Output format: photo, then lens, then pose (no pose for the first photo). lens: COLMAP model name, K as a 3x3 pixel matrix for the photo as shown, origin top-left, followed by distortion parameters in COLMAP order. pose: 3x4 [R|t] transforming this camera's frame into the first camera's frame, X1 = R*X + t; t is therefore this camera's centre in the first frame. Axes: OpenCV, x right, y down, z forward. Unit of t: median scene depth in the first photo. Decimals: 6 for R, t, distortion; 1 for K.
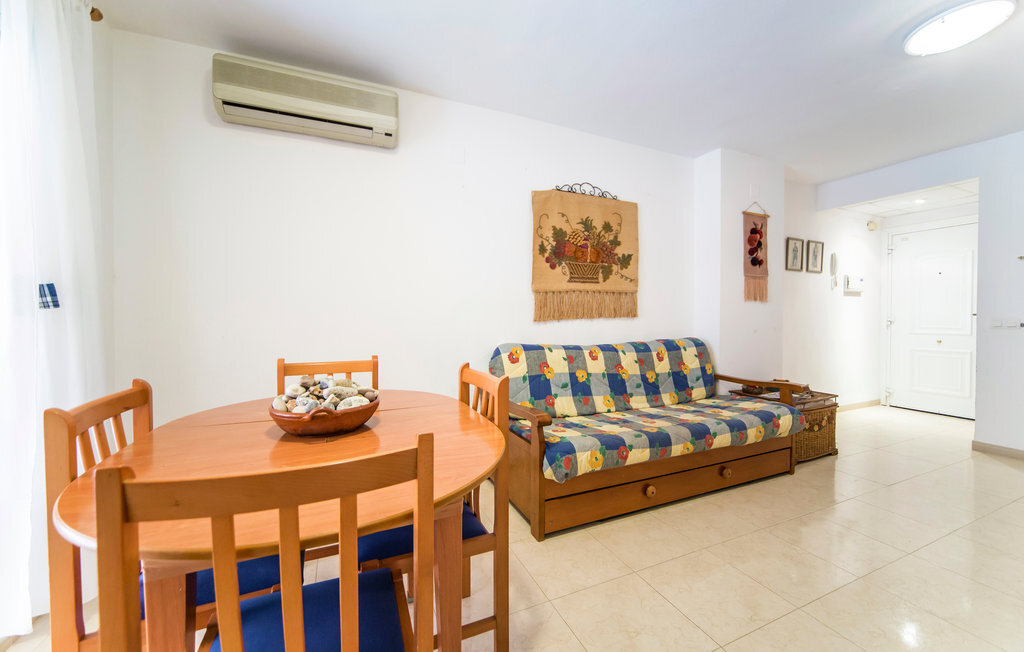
lens RADIAL K [[393.1, 0, 510.5], [0, 393.1, 319.6], [0, 0, 1]] dist [-0.001462, -0.000008]
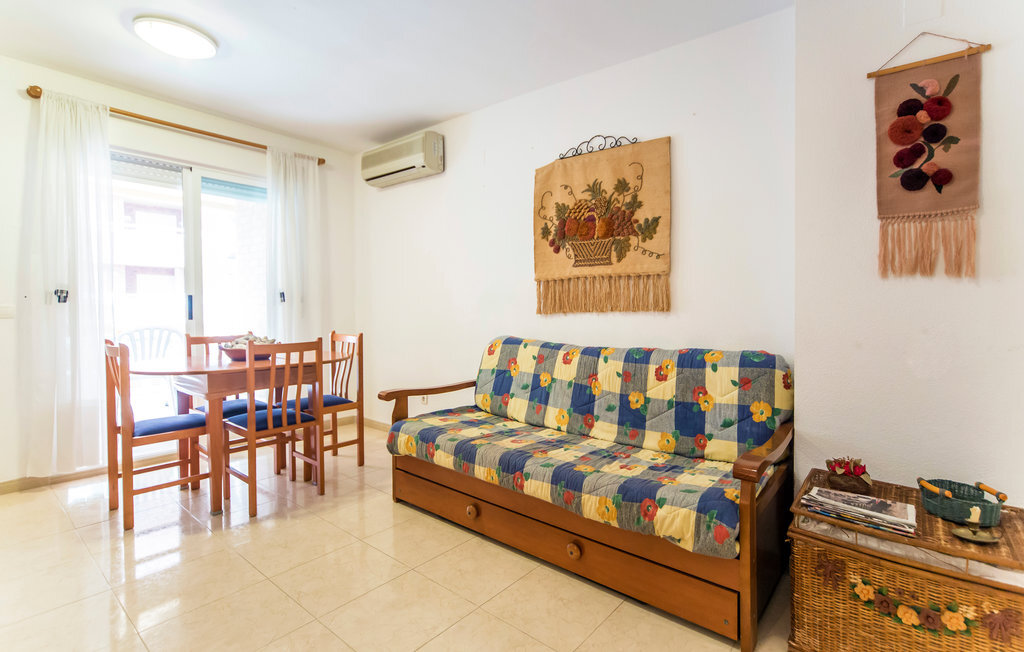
lens RADIAL K [[484.9, 0, 536.8], [0, 484.9, 316.0], [0, 0, 1]] dist [-0.002745, 0.000284]
pose [[0.457898, 0.021006, -0.888756, 0.993827], [-0.018868, 0.999725, 0.013908, -0.005963], [0.888804, 0.010401, 0.458169, 0.466704]]
